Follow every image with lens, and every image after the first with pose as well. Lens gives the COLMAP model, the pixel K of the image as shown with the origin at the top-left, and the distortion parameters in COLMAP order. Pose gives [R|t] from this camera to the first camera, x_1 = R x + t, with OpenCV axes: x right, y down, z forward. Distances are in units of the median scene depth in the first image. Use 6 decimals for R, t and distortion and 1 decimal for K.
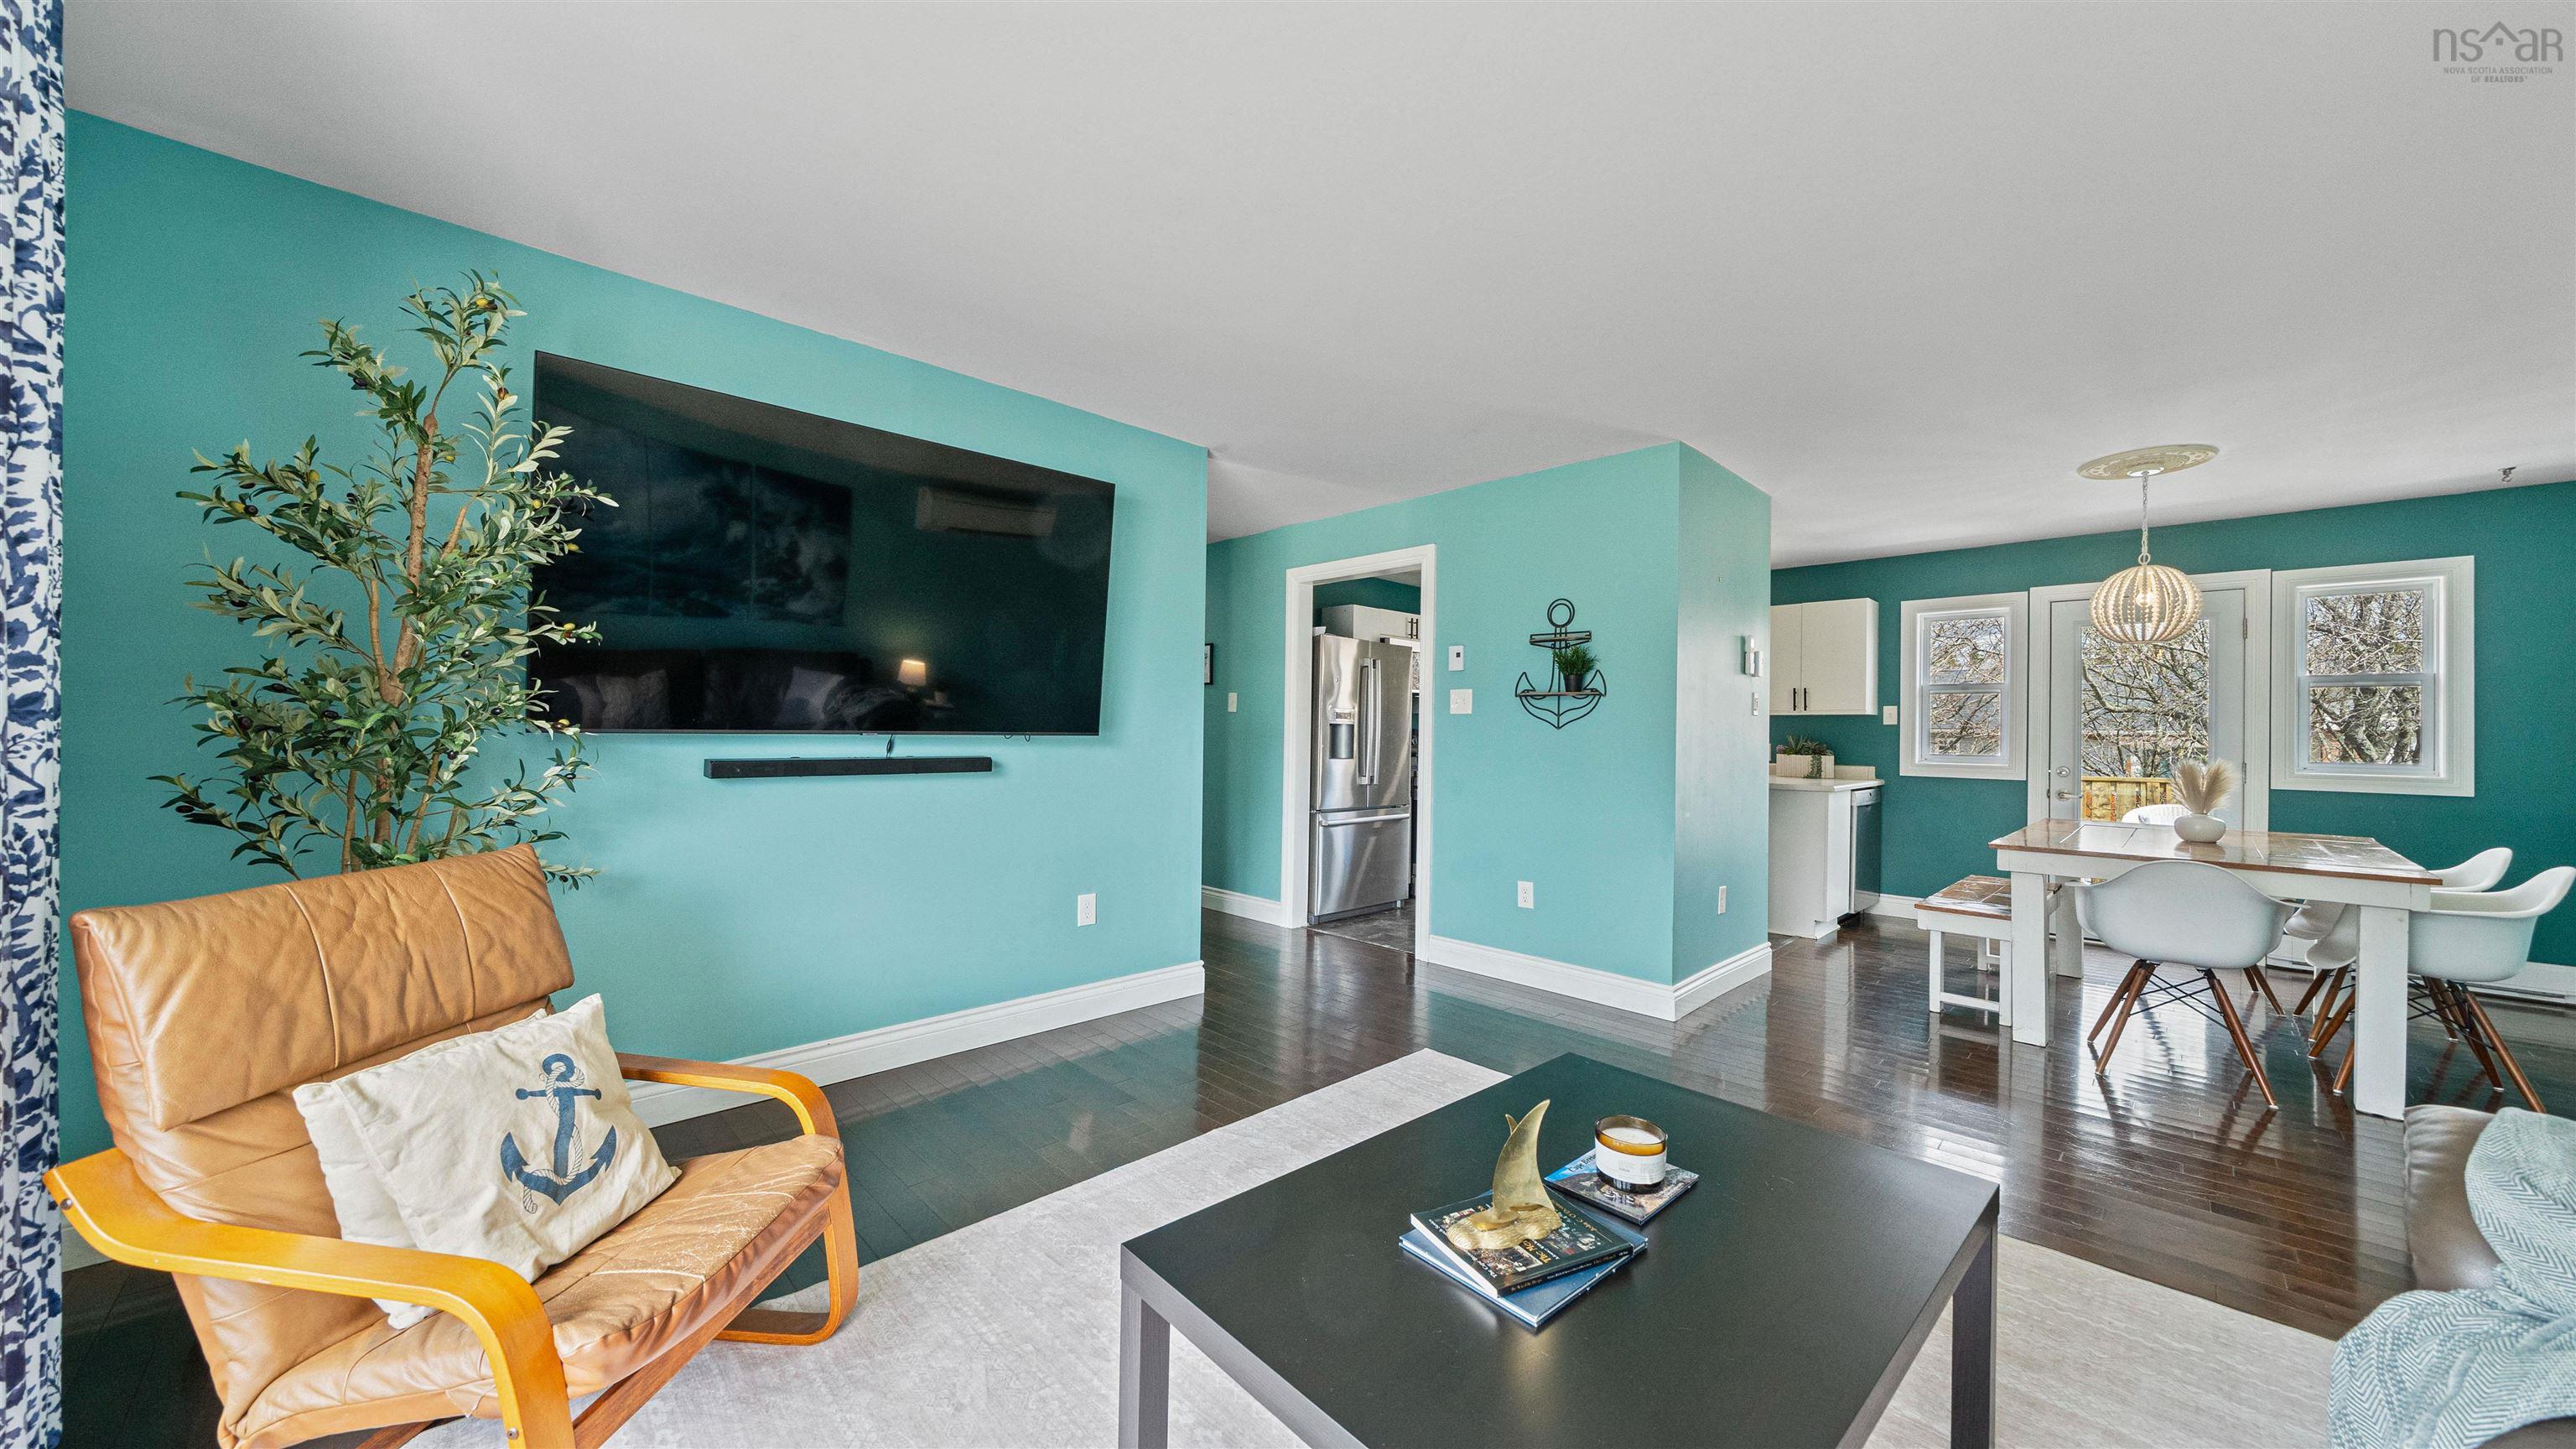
lens RADIAL K [[877.6, 0, 1283.7], [0, 877.6, 717.1], [0, 0, 1]] dist [-0.001201, -0.000147]
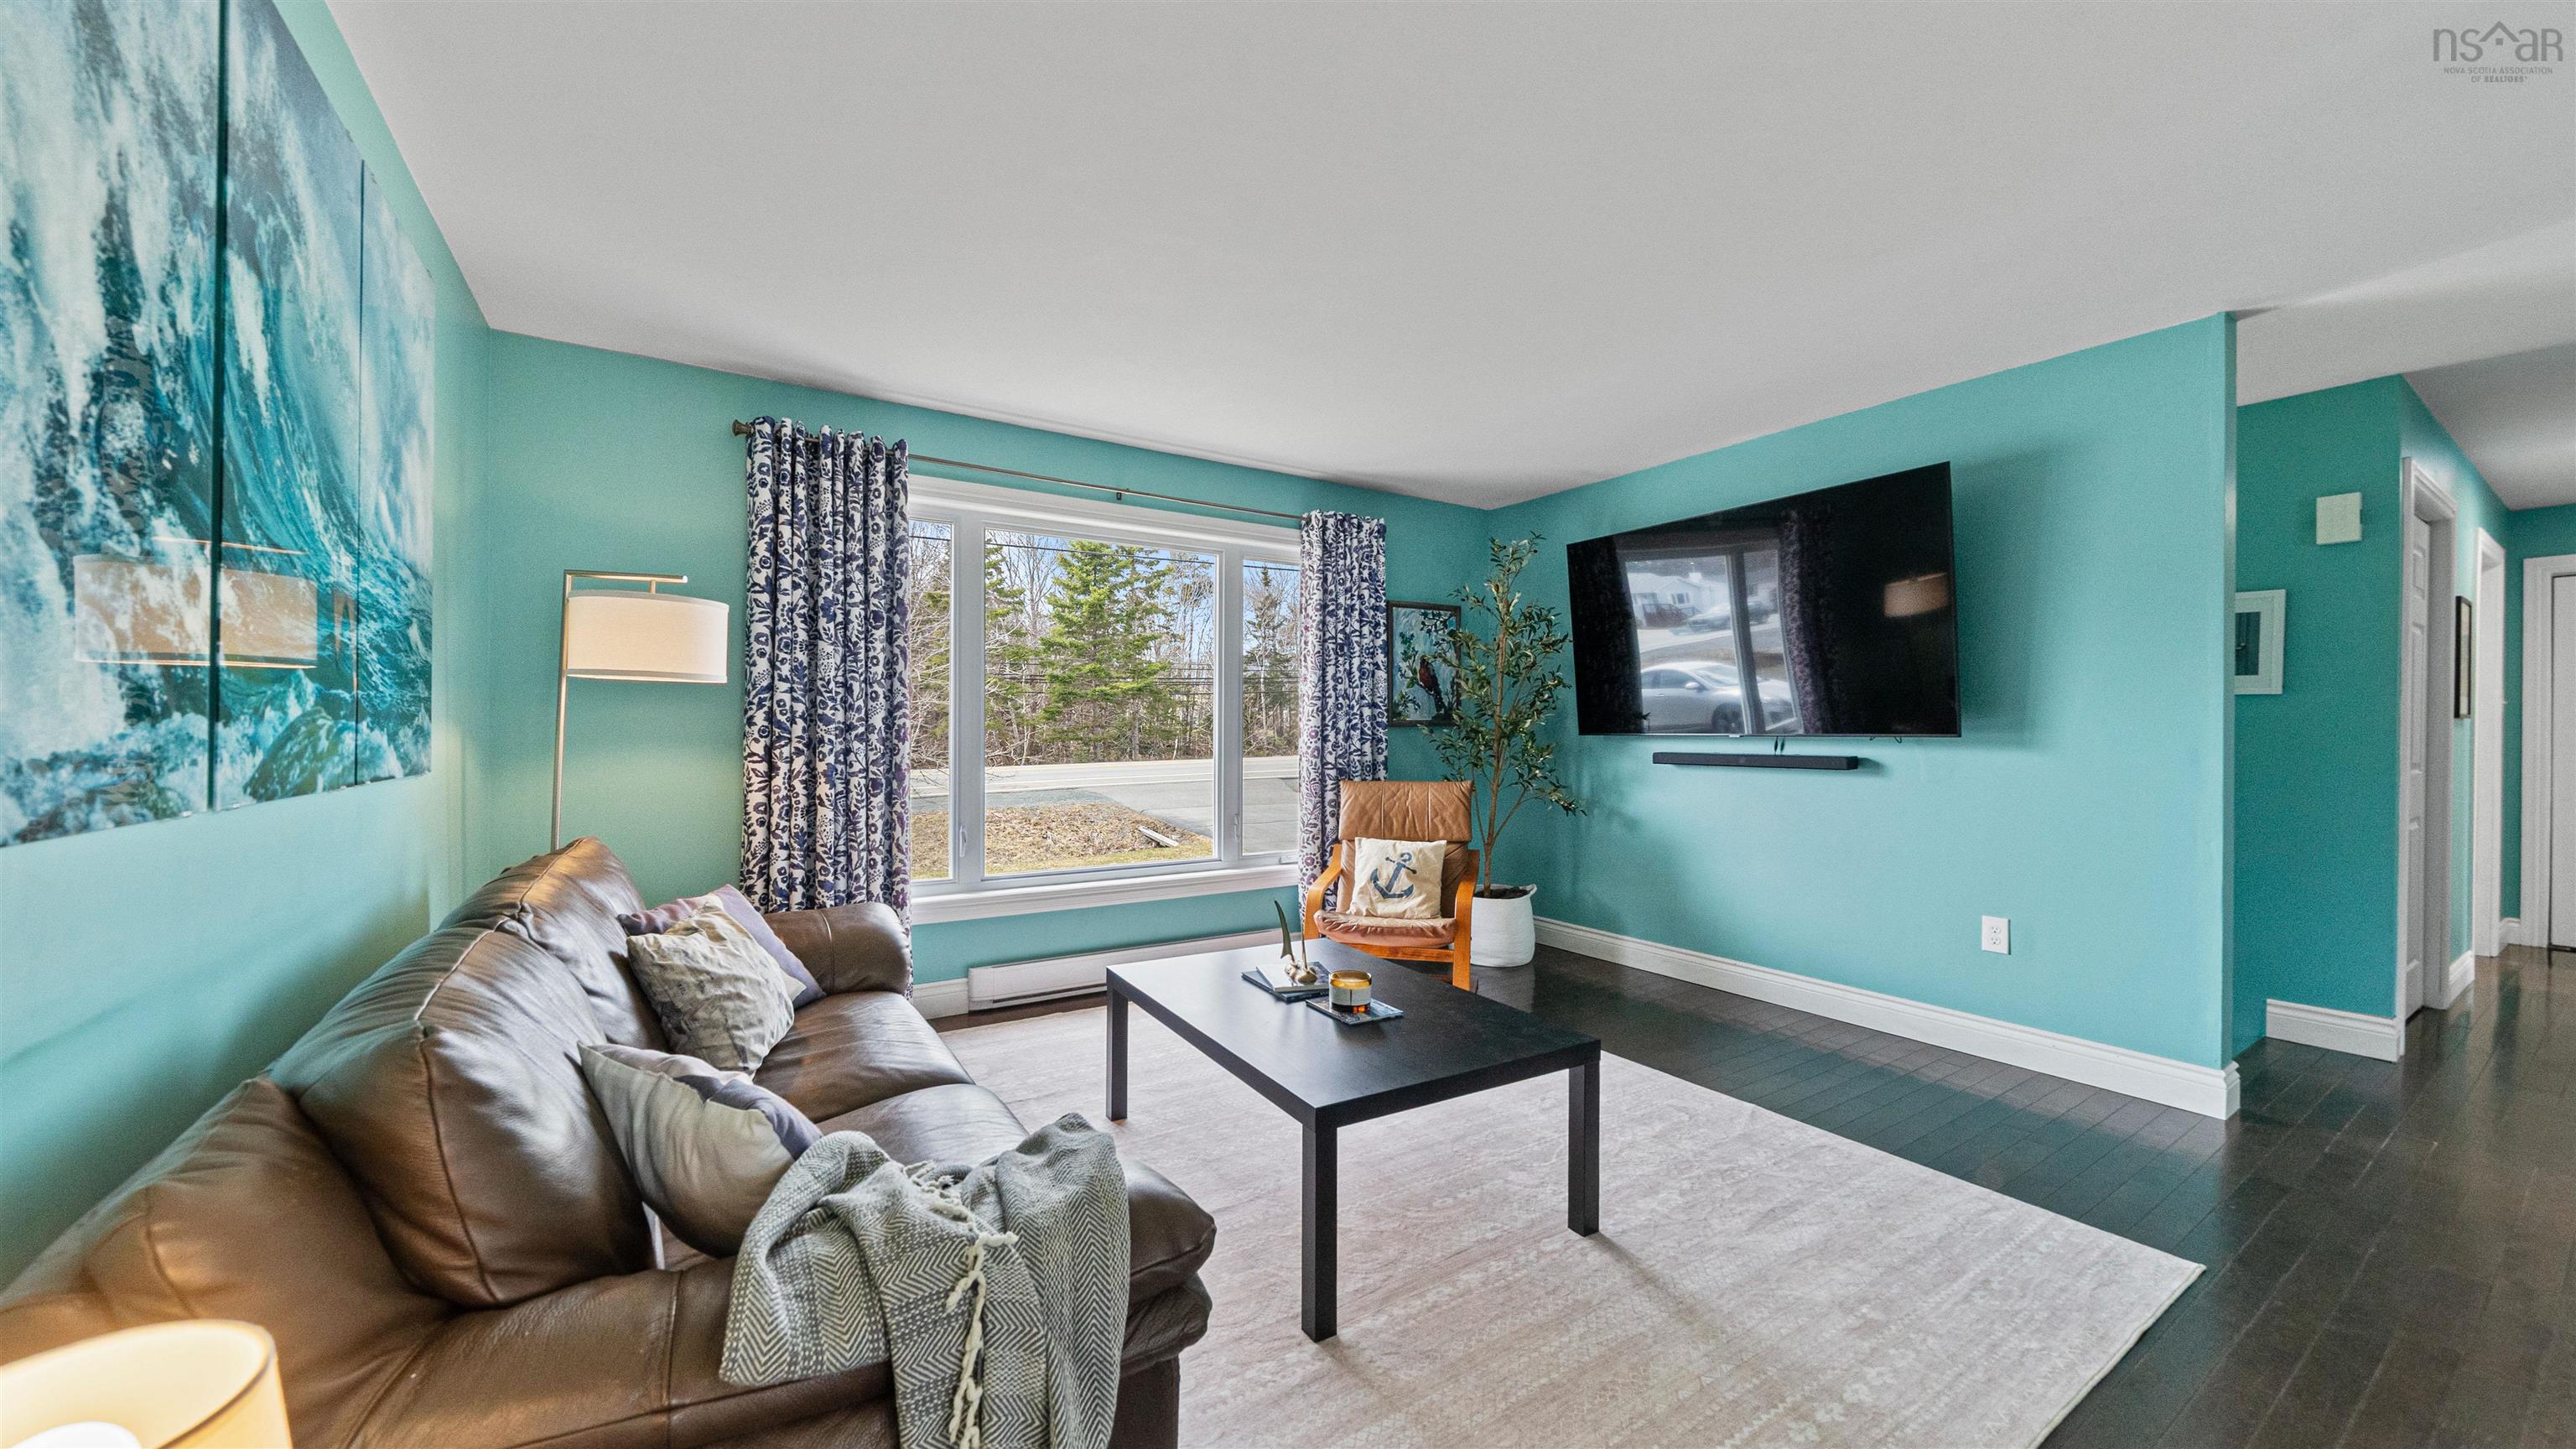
lens RADIAL K [[907.5, 0, 1278.7], [0, 907.5, 723.8], [0, 0, 1]] dist [-0.001805, -0.000193]
pose [[-0.190061, -0.022054, -0.981525, 0.939374], [0.011193, 0.999634, -0.024628, 0.024993], [0.981709, -0.015667, -0.189744, 0.540413]]
